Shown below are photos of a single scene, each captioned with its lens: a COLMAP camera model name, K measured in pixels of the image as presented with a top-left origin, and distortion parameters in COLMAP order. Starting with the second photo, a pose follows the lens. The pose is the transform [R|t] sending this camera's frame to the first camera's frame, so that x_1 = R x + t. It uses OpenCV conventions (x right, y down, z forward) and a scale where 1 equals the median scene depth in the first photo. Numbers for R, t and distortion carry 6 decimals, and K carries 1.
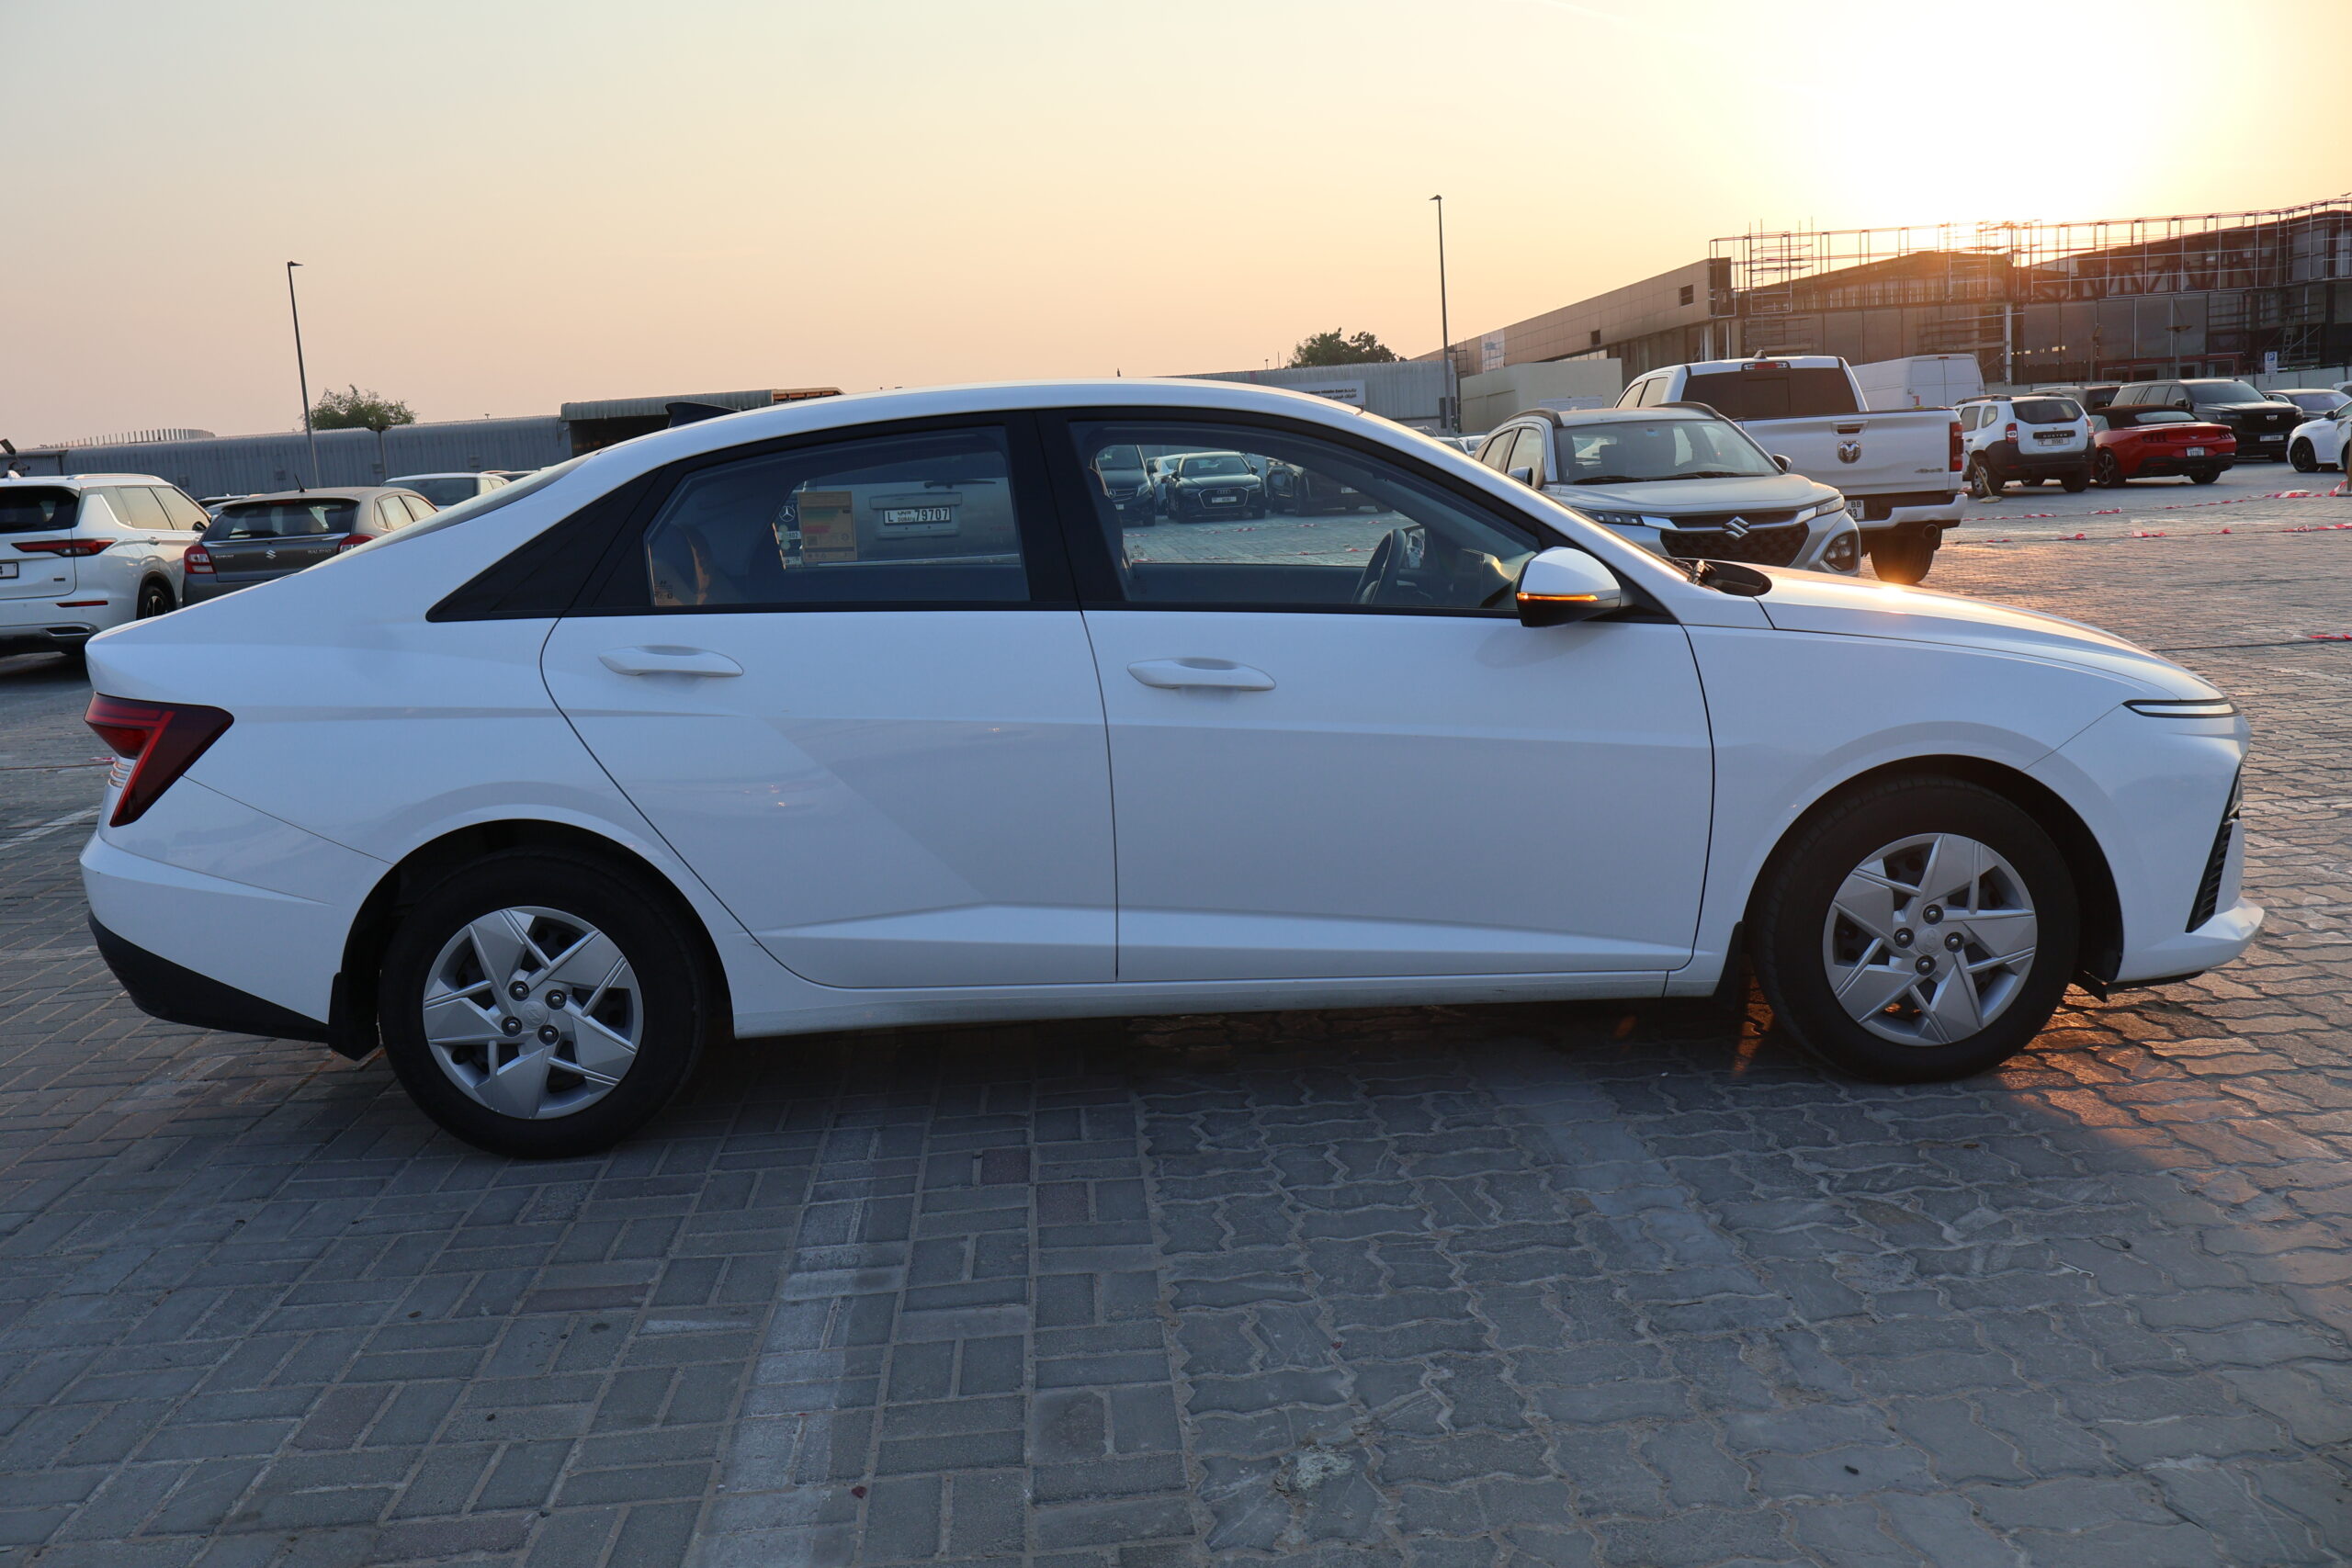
lens RADIAL K [[1992.0, 0, 1176.0], [0, 1992.0, 784.0], [0, 0, 1]] dist [-0.007535, 0.005049]
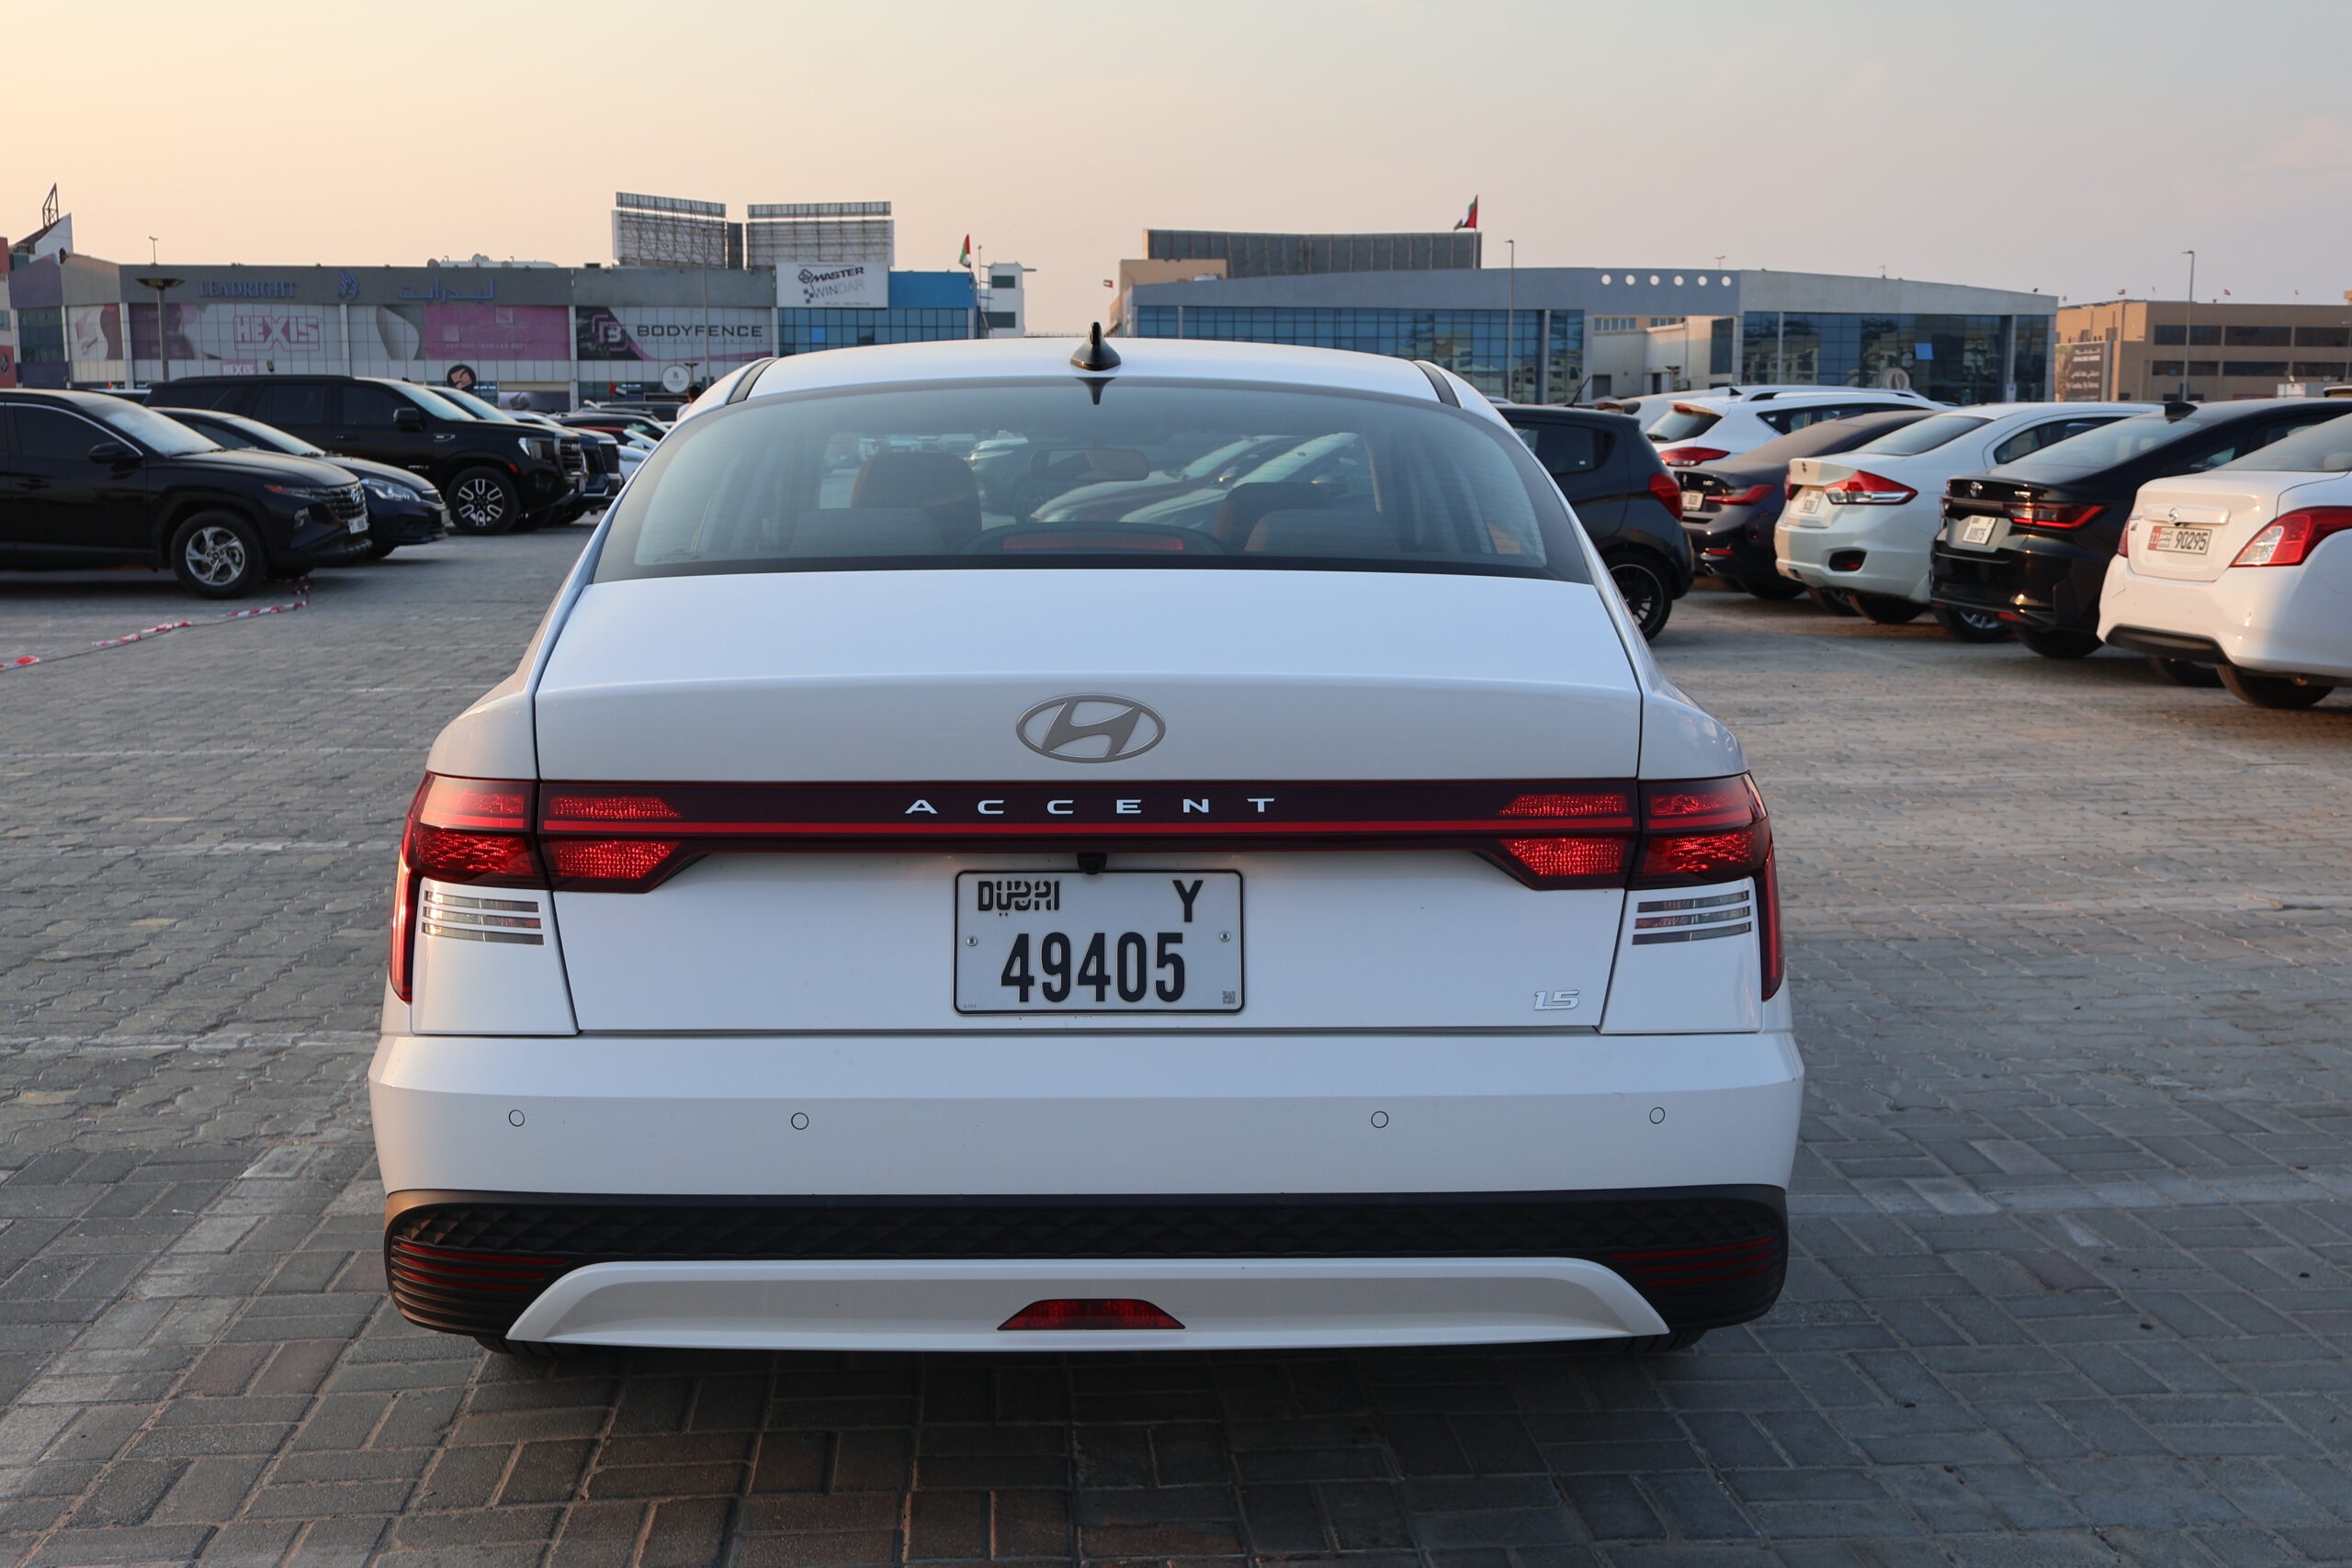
lens RADIAL K [[2436.8, 0, 1176.0], [0, 2436.8, 784.0], [0, 0, 1]] dist [-0.007060, -0.012915]
pose [[-0.013701, -0.088133, 0.996015, -0.068183], [0.159179, 0.983213, 0.089190, -0.007125], [-0.987155, 0.159766, 0.000557, 0.064676]]
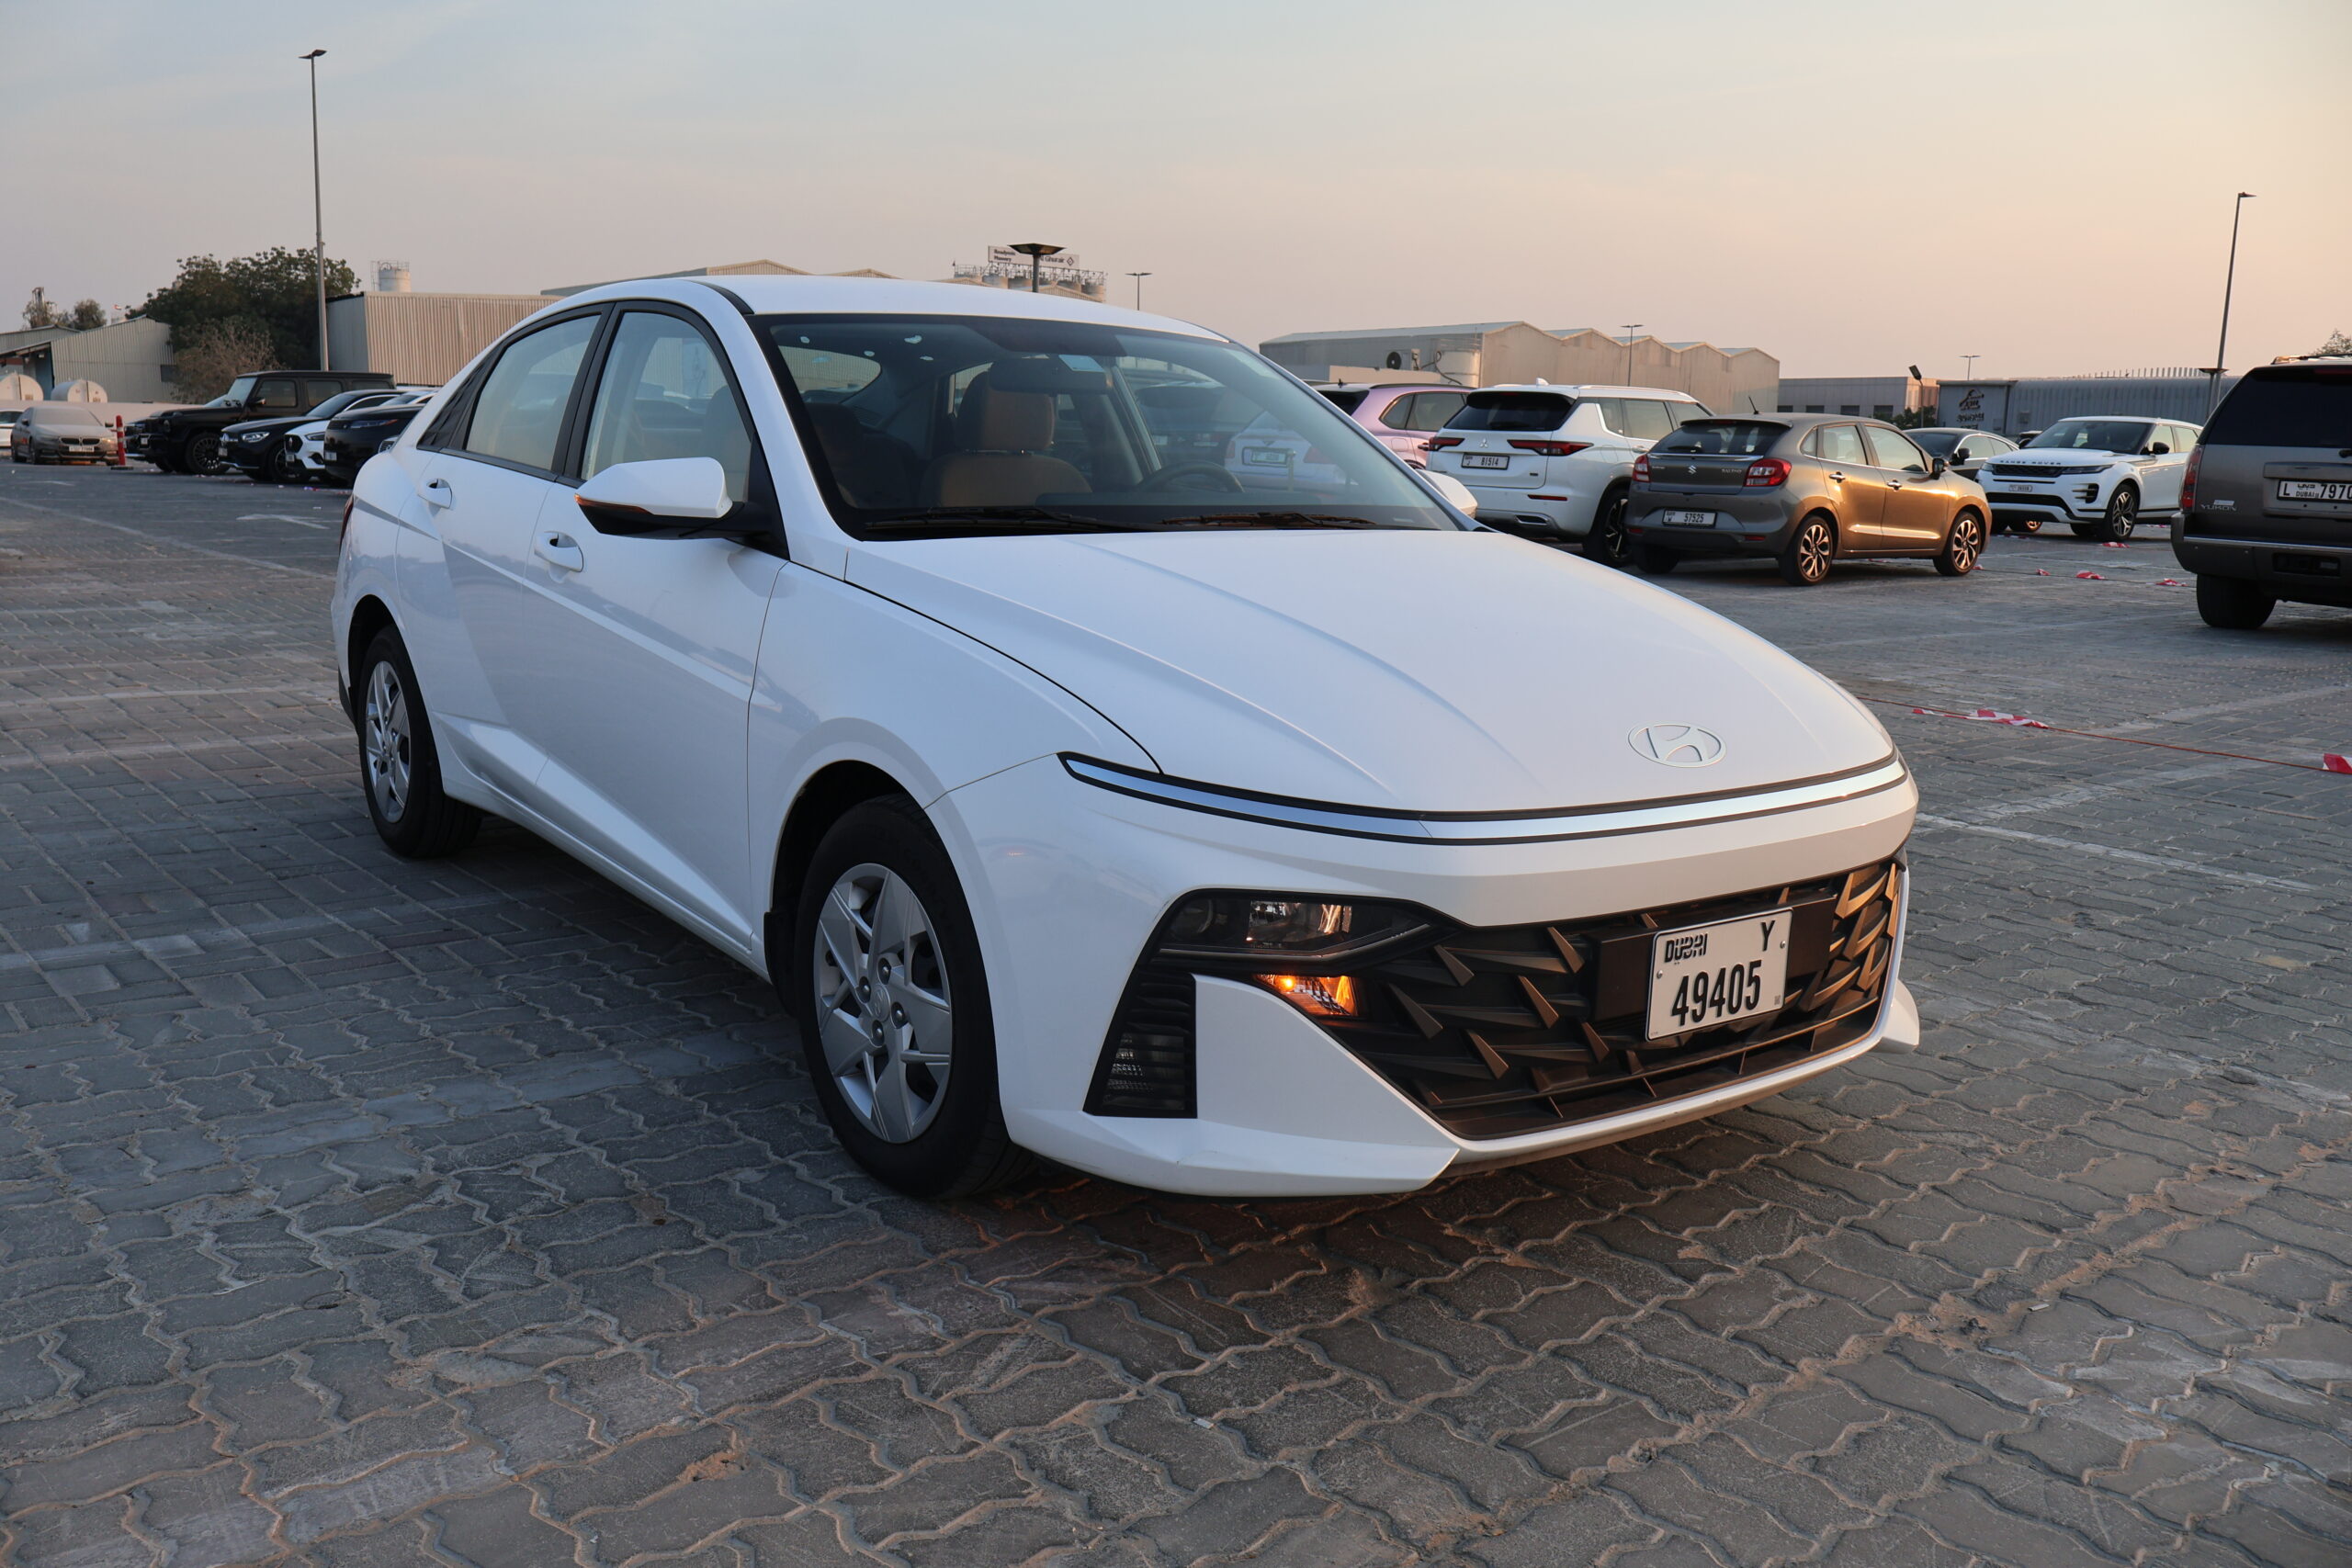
lens RADIAL K [[1992.0, 0, 1176.0], [0, 1992.0, 784.0], [0, 0, 1]] dist [-0.007535, 0.005049]
pose [[0.568660, 0.211736, -0.794854, 0.058598], [-0.188846, 0.974098, 0.124378, -0.006913], [0.800601, 0.079376, 0.593917, 0.034857]]
